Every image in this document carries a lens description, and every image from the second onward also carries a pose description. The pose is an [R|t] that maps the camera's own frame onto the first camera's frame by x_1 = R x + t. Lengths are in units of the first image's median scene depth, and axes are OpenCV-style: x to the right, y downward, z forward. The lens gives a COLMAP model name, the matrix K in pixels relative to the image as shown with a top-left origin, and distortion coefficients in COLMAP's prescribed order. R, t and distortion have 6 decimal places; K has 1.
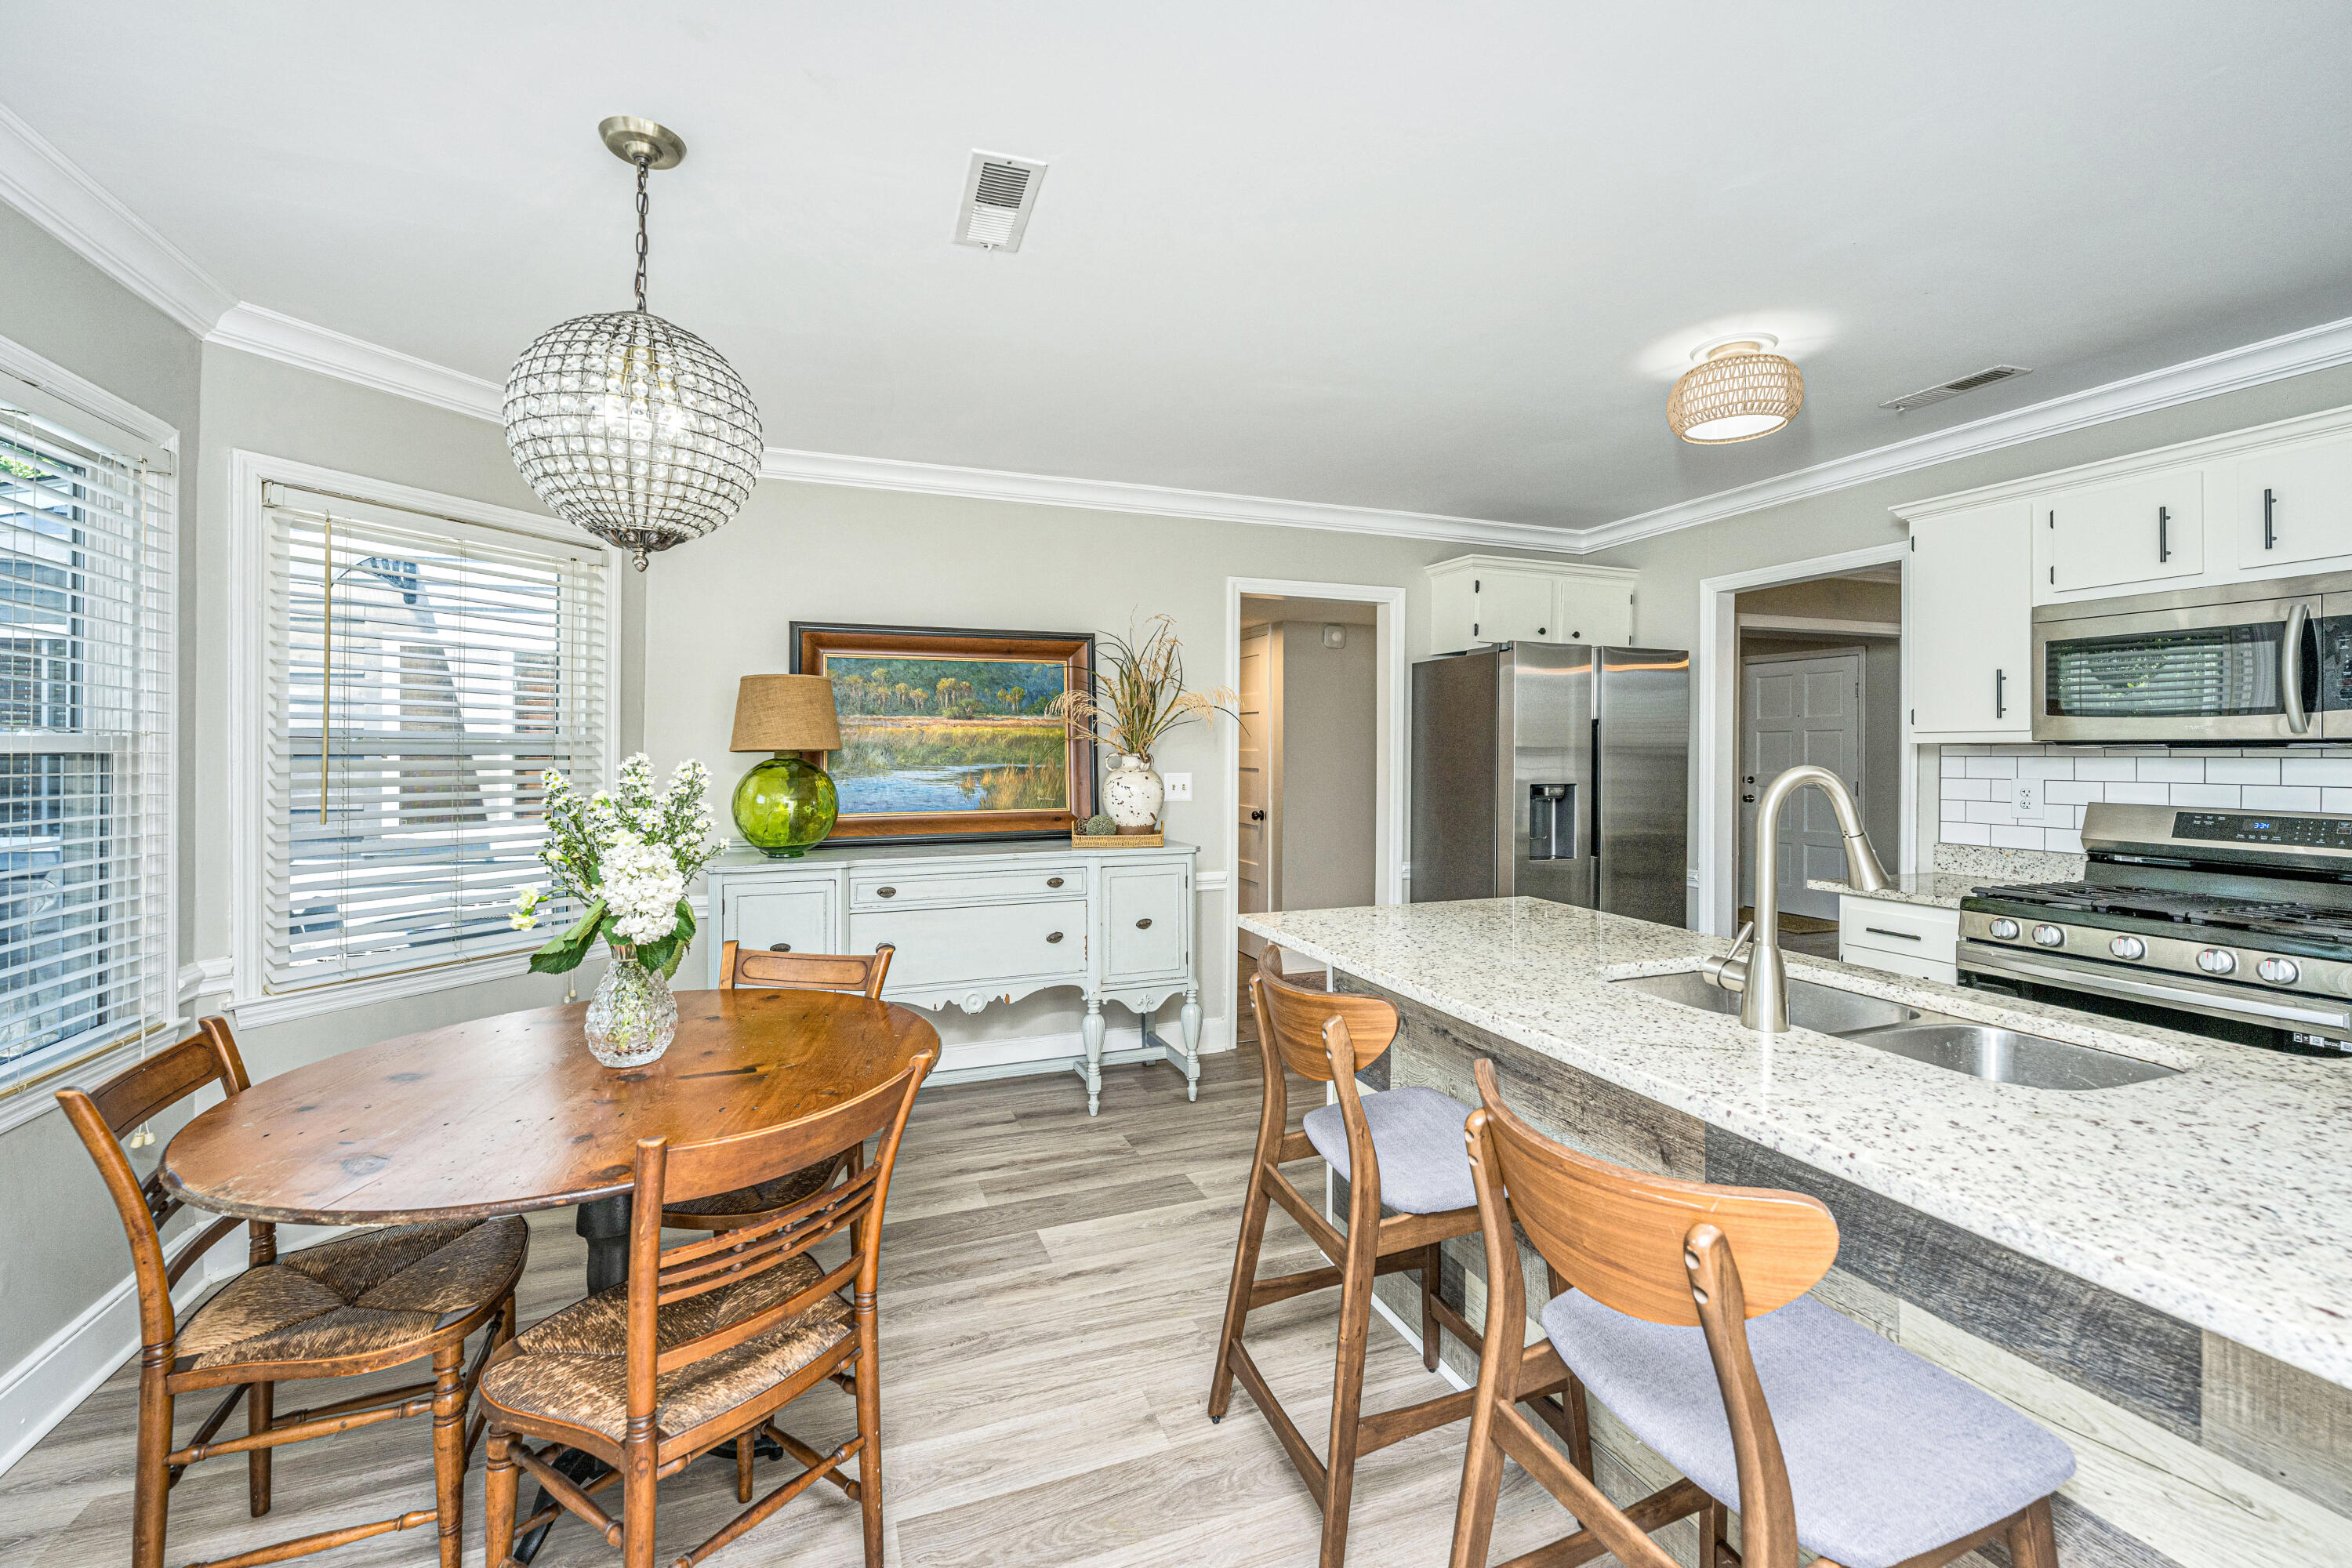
lens RADIAL K [[966.1, 0, 1170.9], [0, 966.1, 757.7], [0, 0, 1]] dist [0.001495, 0.000255]
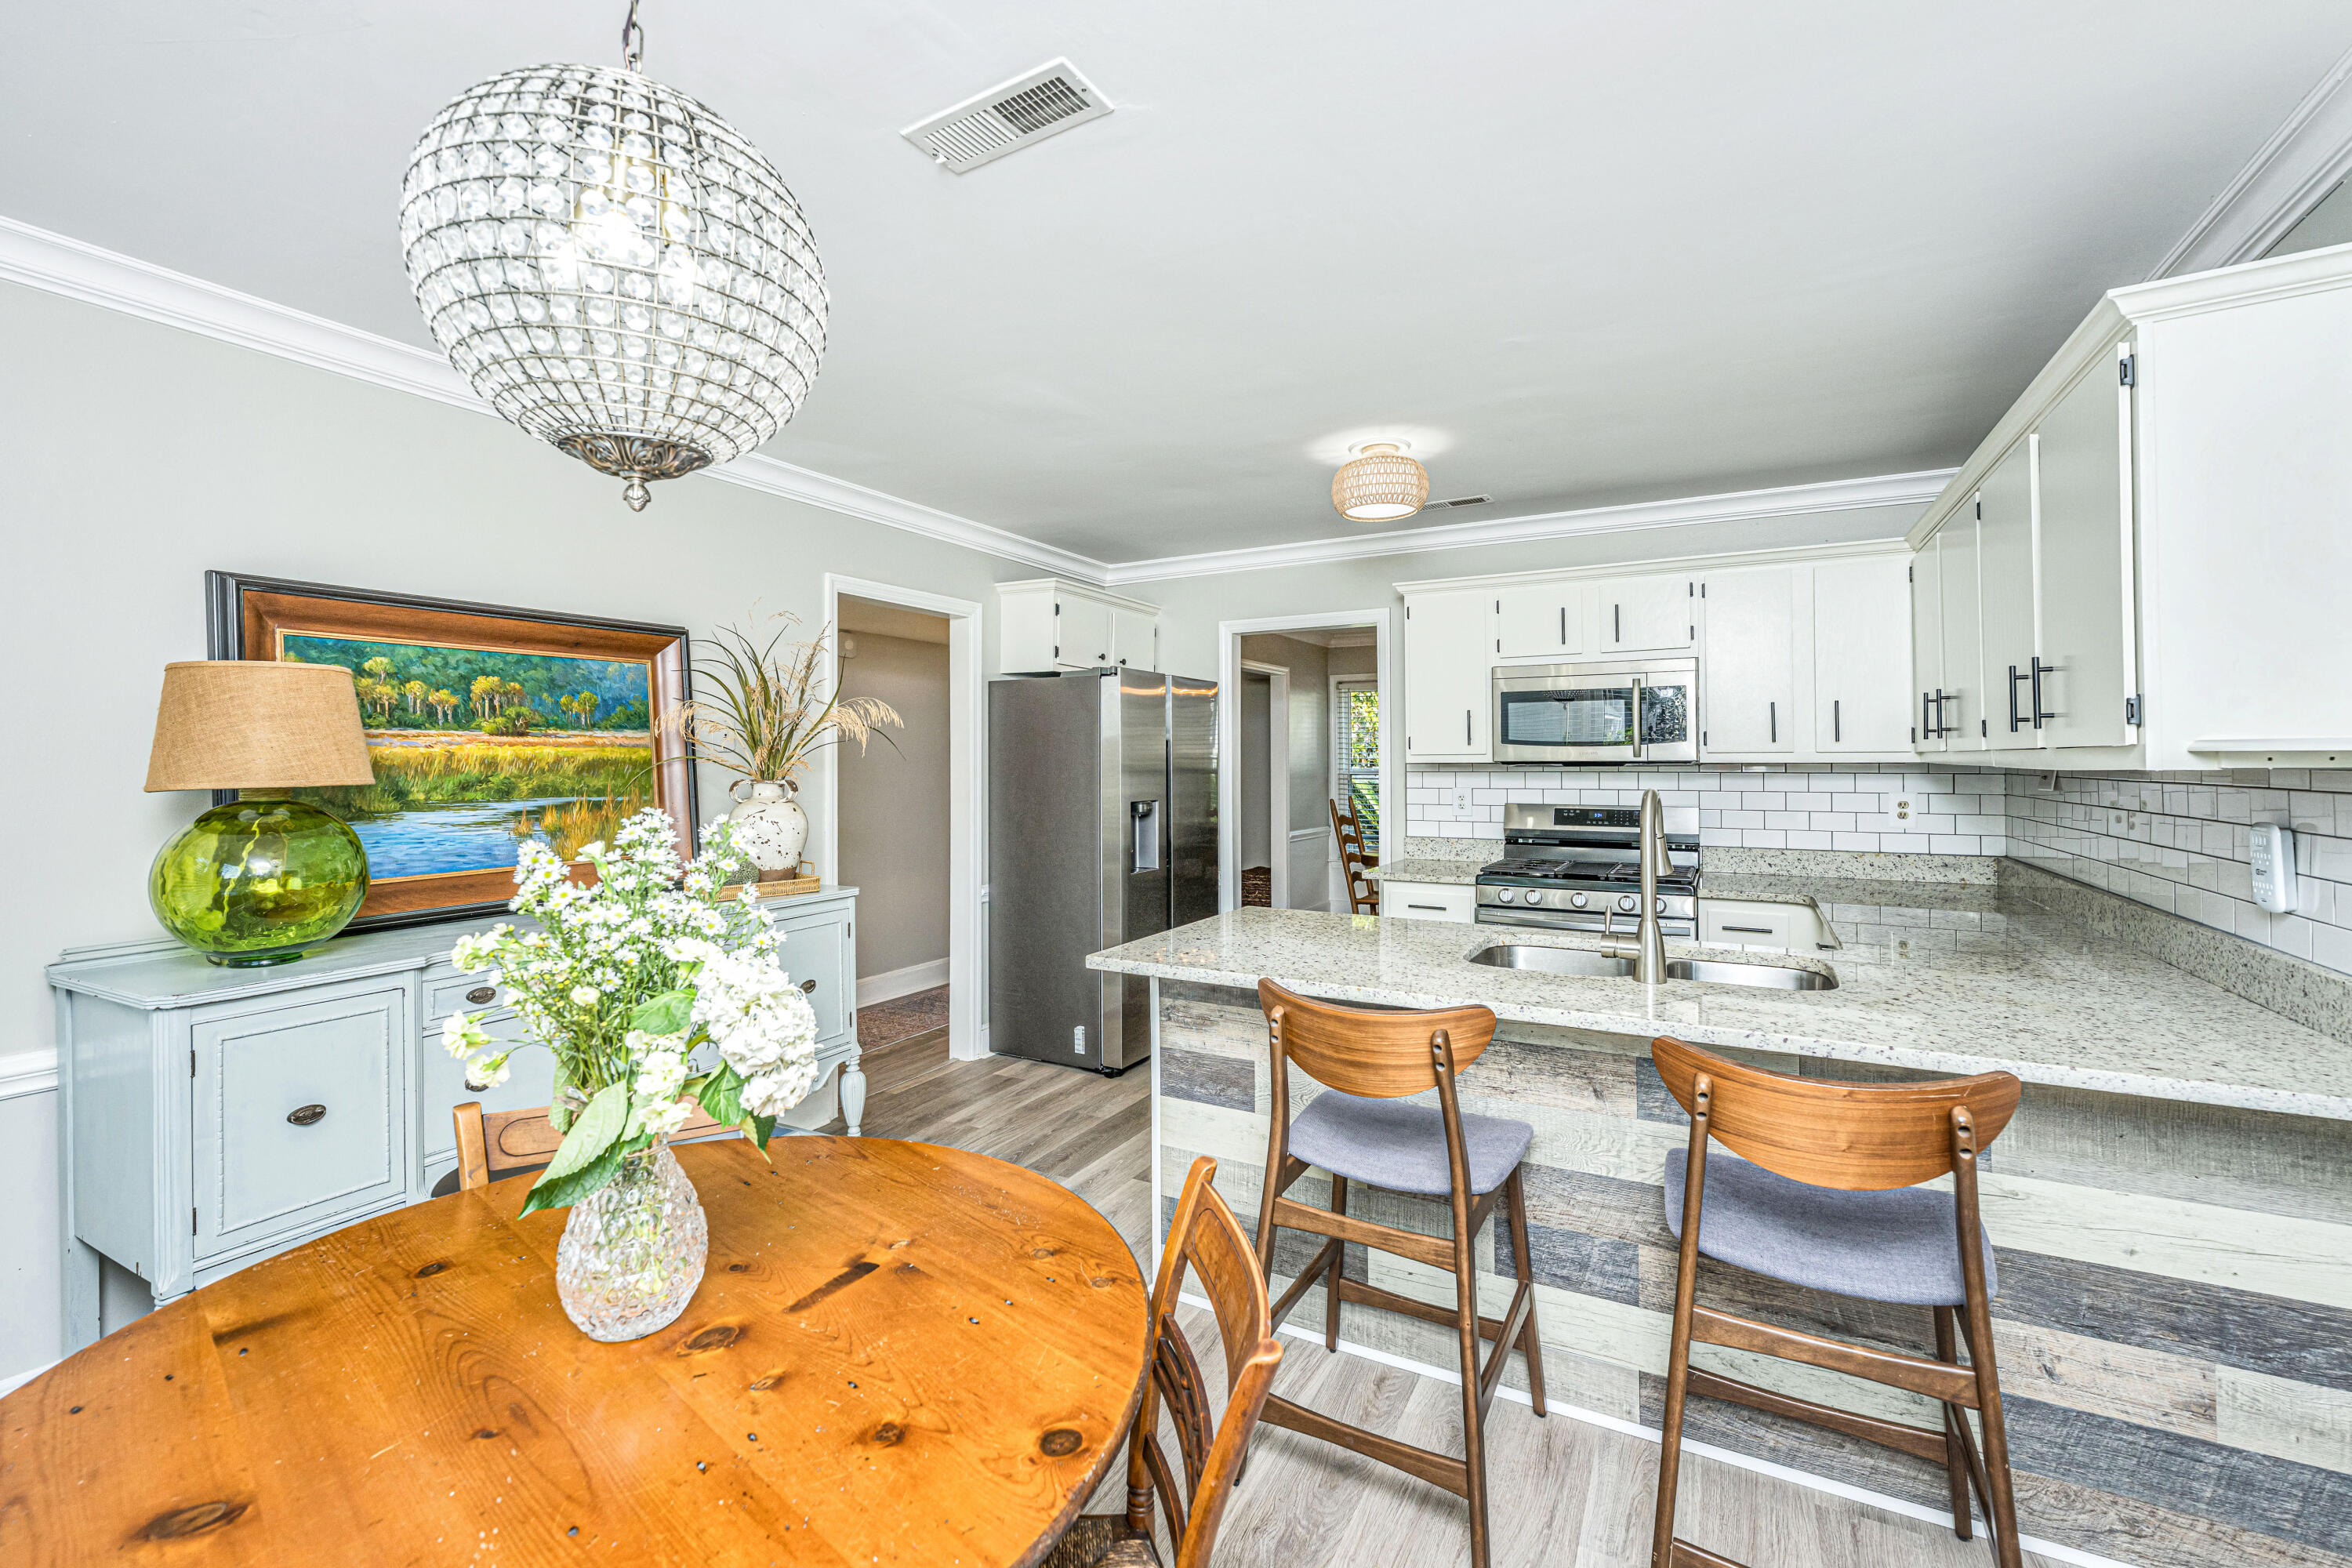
lens RADIAL K [[992.0, 0, 1173.1], [0, 992.0, 771.0], [0, 0, 1]] dist [0.003243, 0.000253]
pose [[0.768288, -0.011716, 0.639997, -0.314642], [0.012096, 0.999920, 0.003784, -0.011190], [-0.639990, 0.004834, 0.768368, 0.143328]]
